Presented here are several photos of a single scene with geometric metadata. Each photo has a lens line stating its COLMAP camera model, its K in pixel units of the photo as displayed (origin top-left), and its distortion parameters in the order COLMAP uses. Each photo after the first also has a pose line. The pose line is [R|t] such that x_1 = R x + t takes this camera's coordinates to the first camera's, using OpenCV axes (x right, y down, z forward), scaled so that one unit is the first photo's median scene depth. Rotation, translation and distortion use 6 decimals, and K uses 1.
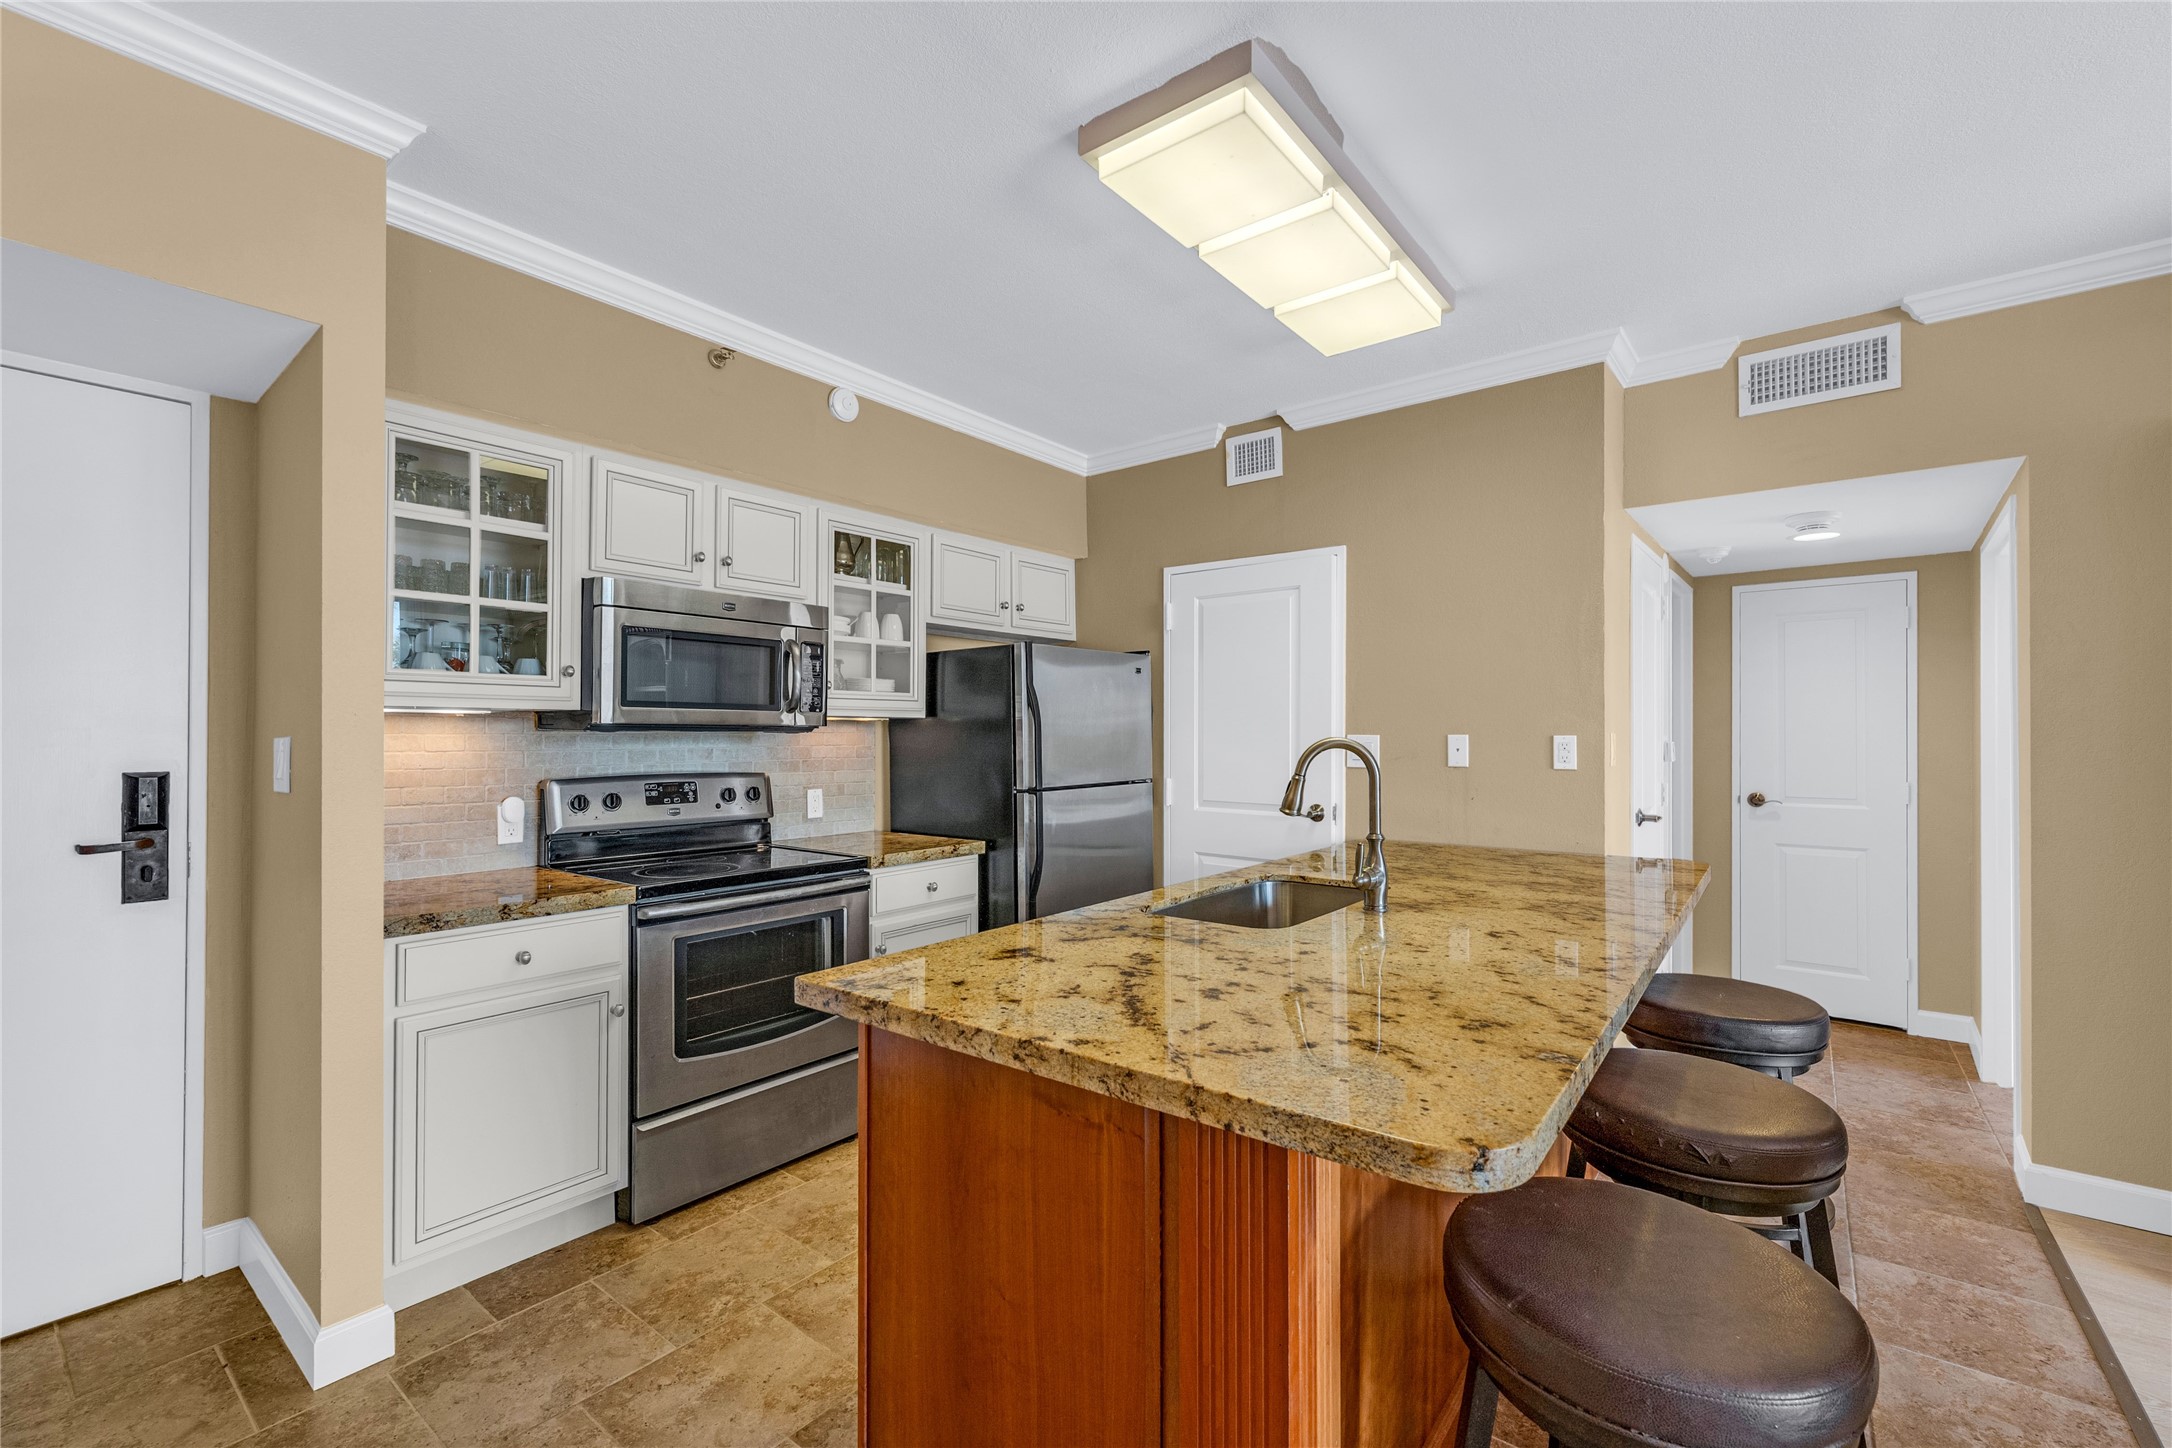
lens RADIAL K [[883.2, 0, 1086.0], [0, 883.2, 724.0], [0, 0, 1]] dist [0.000388, -0.000368]
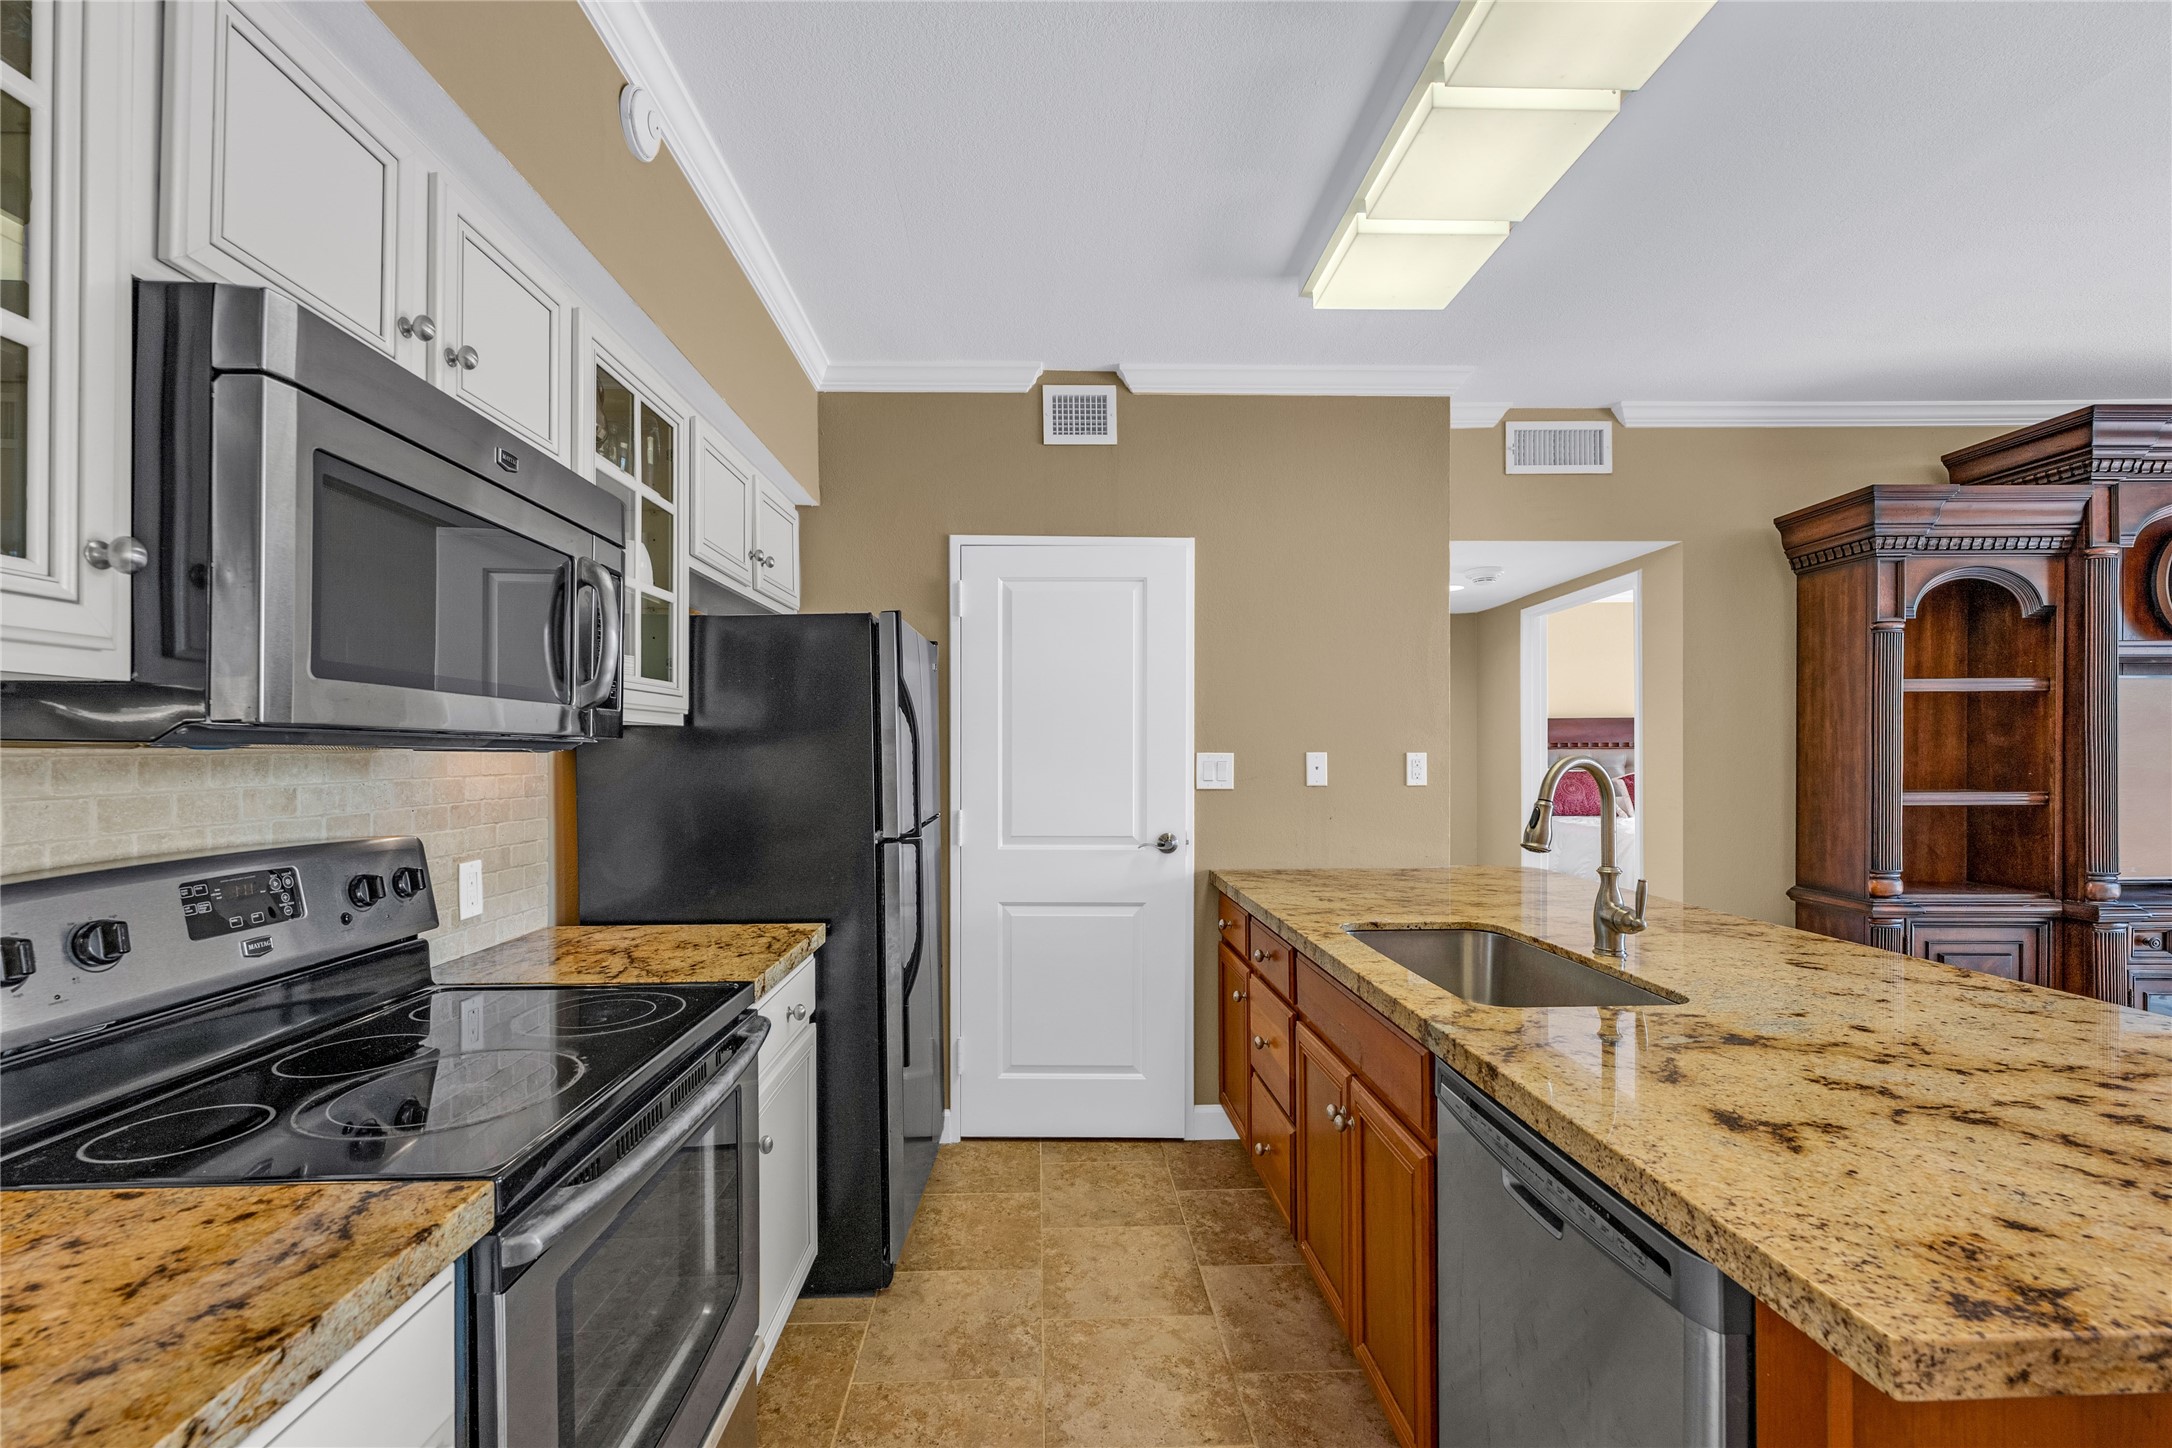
lens RADIAL K [[909.1, 0, 1112.6], [0, 909.1, 742.2], [0, 0, 1]] dist [0.002785, -0.000202]
pose [[0.777496, 0.004802, 0.628870, -0.401486], [-0.004353, 0.999988, -0.002255, 0.005025], [-0.628873, -0.000984, 0.777507, 0.409177]]
